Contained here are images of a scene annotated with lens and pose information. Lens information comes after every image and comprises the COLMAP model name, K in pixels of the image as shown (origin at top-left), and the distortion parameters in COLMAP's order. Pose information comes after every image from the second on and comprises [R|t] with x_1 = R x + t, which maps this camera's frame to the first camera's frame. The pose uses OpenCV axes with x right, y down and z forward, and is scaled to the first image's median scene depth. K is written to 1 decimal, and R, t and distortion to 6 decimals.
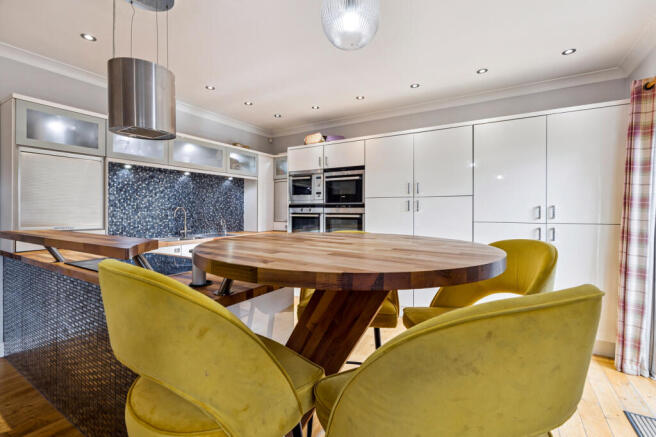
lens RADIAL K [[297.7, 0, 326.0], [0, 297.7, 216.6], [0, 0, 1]] dist [0.003113, 0.000207]
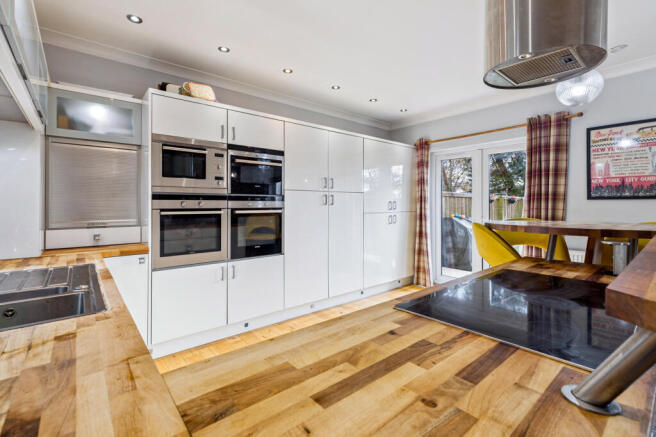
lens RADIAL K [[297.7, 0, 336.4], [0, 297.7, 205.2], [0, 0, 1]] dist [0.003113, 0.000207]
pose [[0.295648, -0.004581, 0.955286, -0.586236], [0.021983, 0.999756, -0.002009, -0.011887], [-0.955044, 0.021594, 0.295676, 0.560654]]
